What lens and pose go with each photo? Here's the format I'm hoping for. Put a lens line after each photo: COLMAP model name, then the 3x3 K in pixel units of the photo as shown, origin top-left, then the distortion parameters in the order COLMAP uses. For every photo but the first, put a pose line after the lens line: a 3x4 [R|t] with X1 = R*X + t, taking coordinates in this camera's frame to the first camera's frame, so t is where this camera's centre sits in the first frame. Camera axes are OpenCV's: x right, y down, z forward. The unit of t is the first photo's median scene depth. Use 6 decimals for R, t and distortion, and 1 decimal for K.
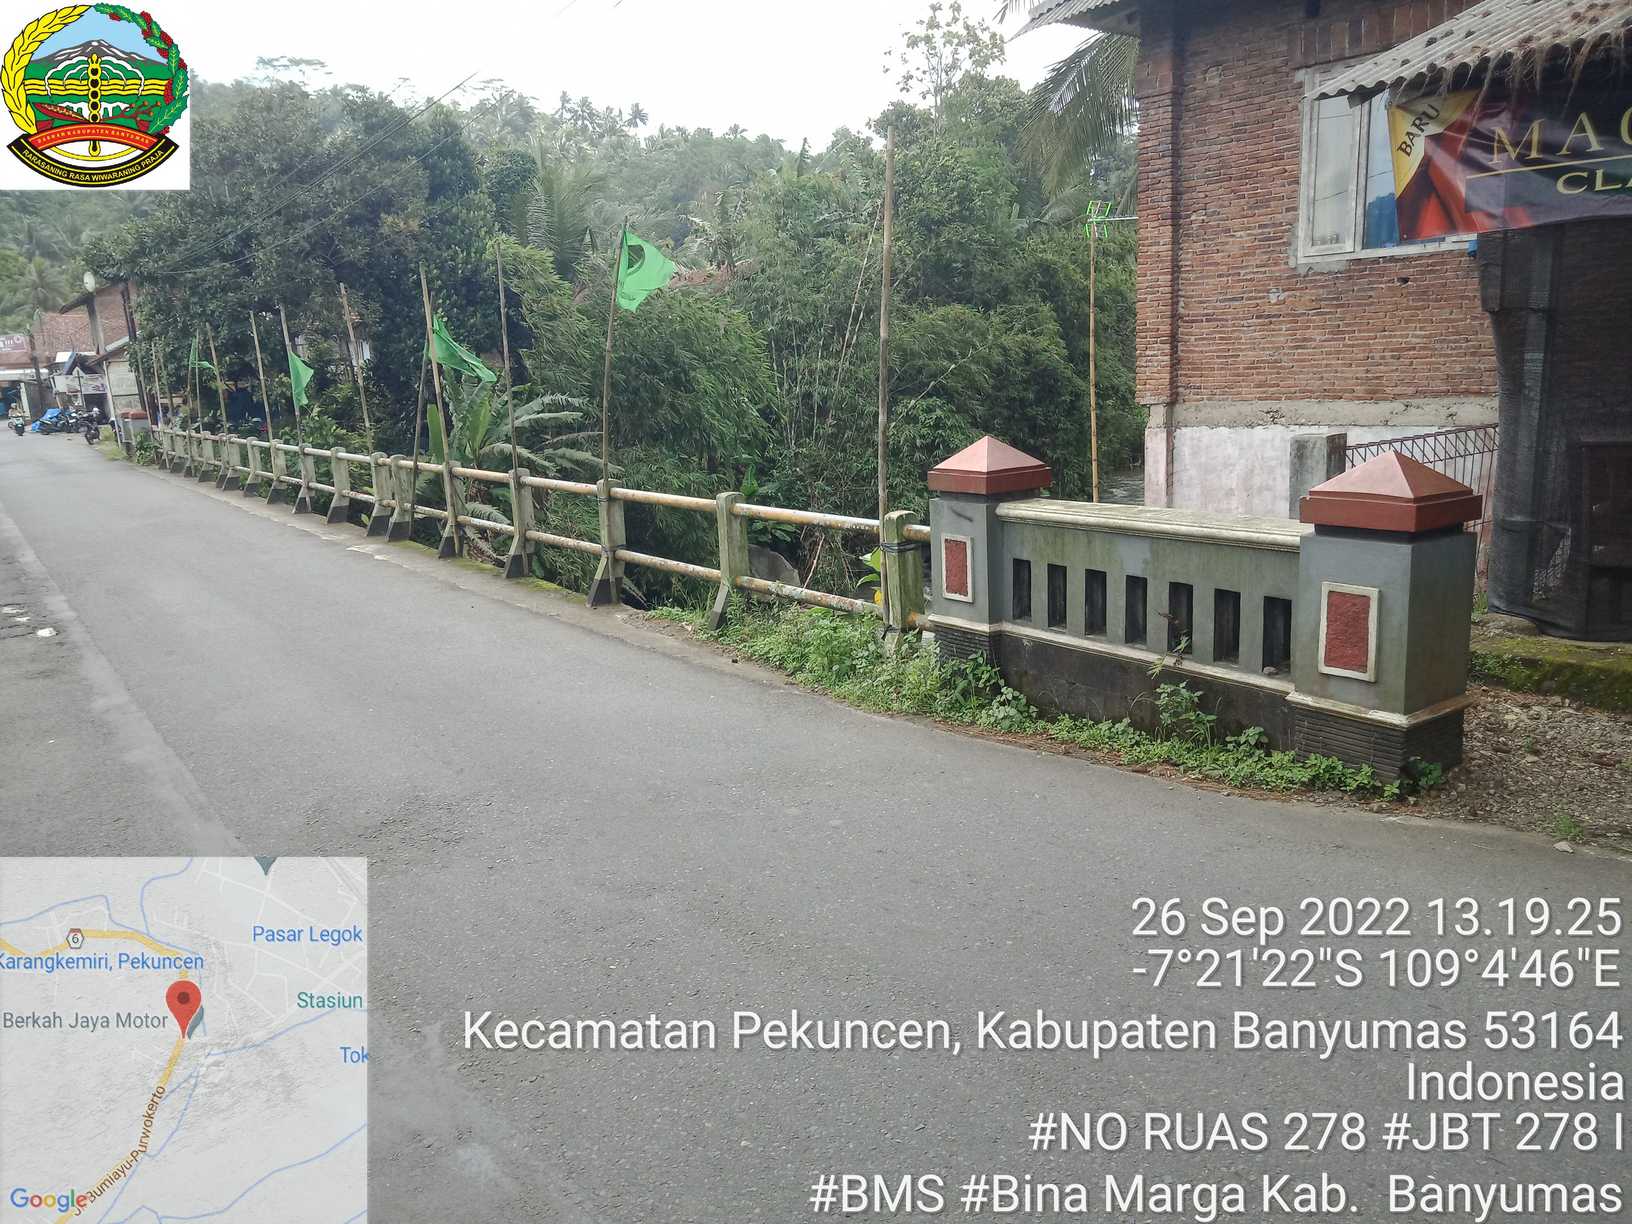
lens RADIAL K [[1210.0, 0, 815.1], [0, 1210.0, 614.1], [0, 0, 1]] dist [-0.009194, 0.010638]
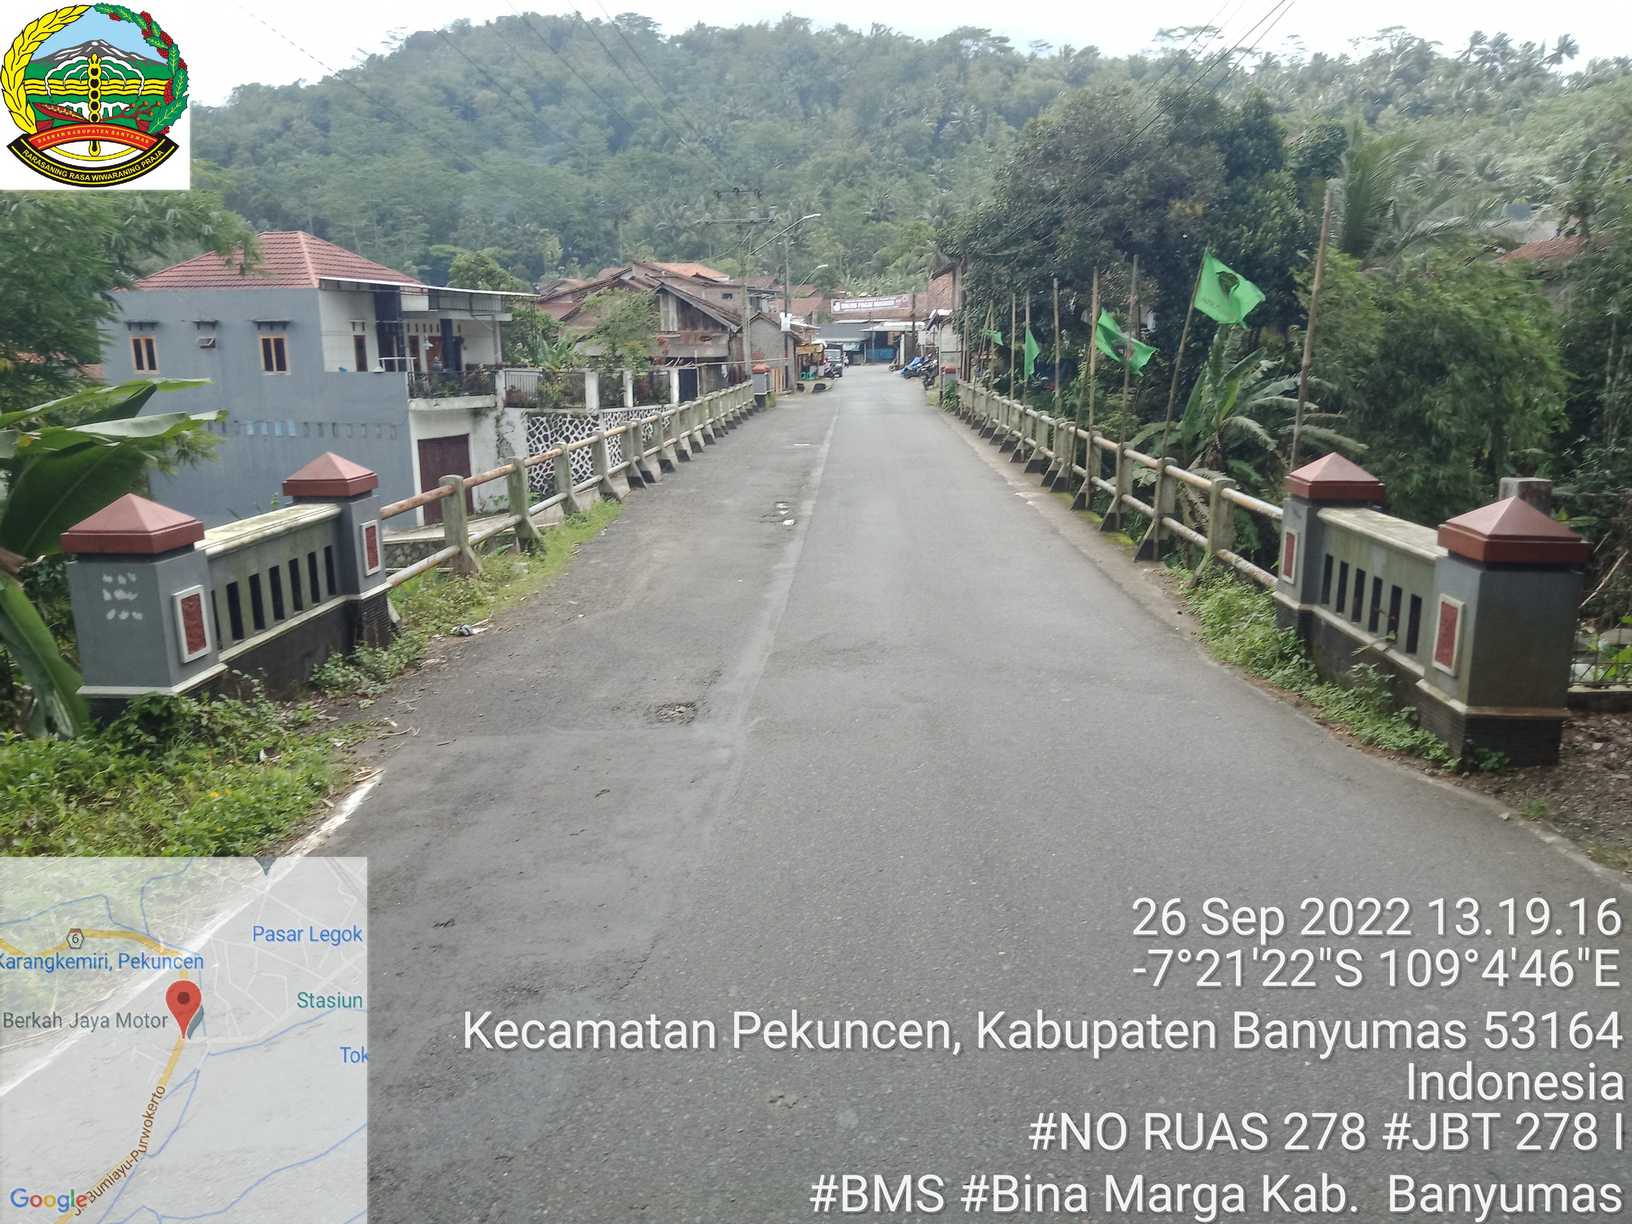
lens RADIAL K [[1210.0, 0, 816.7], [0, 1210.0, 612.4], [0, 0, 1]] dist [-0.009194, 0.010638]
pose [[0.787727, 0.175815, -0.590403, 0.098076], [-0.157874, 0.984016, 0.082389, -0.001361], [0.595451, 0.028309, 0.802893, -0.060603]]
